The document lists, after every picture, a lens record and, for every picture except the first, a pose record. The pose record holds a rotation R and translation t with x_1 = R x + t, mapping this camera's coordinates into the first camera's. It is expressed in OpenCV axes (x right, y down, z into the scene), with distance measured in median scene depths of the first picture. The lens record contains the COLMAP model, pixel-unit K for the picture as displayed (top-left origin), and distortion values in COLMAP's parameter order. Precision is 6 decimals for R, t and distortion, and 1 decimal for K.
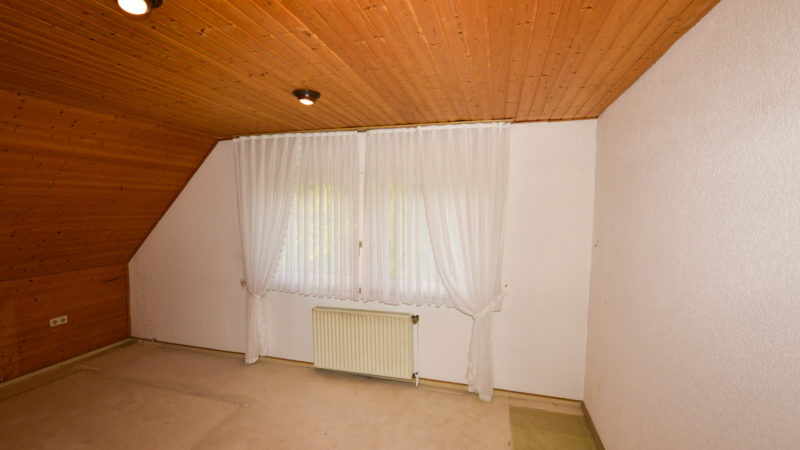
lens RADIAL K [[316.0, 0, 394.6], [0, 316.0, 222.7], [0, 0, 1]] dist [-0.025225, -0.000197]
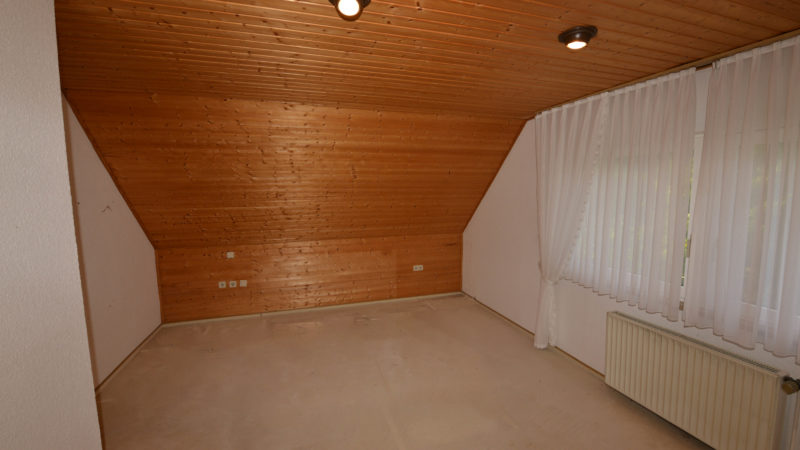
lens RADIAL K [[316.0, 0, 394.6], [0, 316.0, 222.7], [0, 0, 1]] dist [-0.025225, -0.000197]
pose [[0.576338, 0.077659, -0.813513, 0.049555], [-0.028092, 0.996769, 0.075252, 0.000012], [0.816728, -0.020517, 0.576658, 0.088803]]
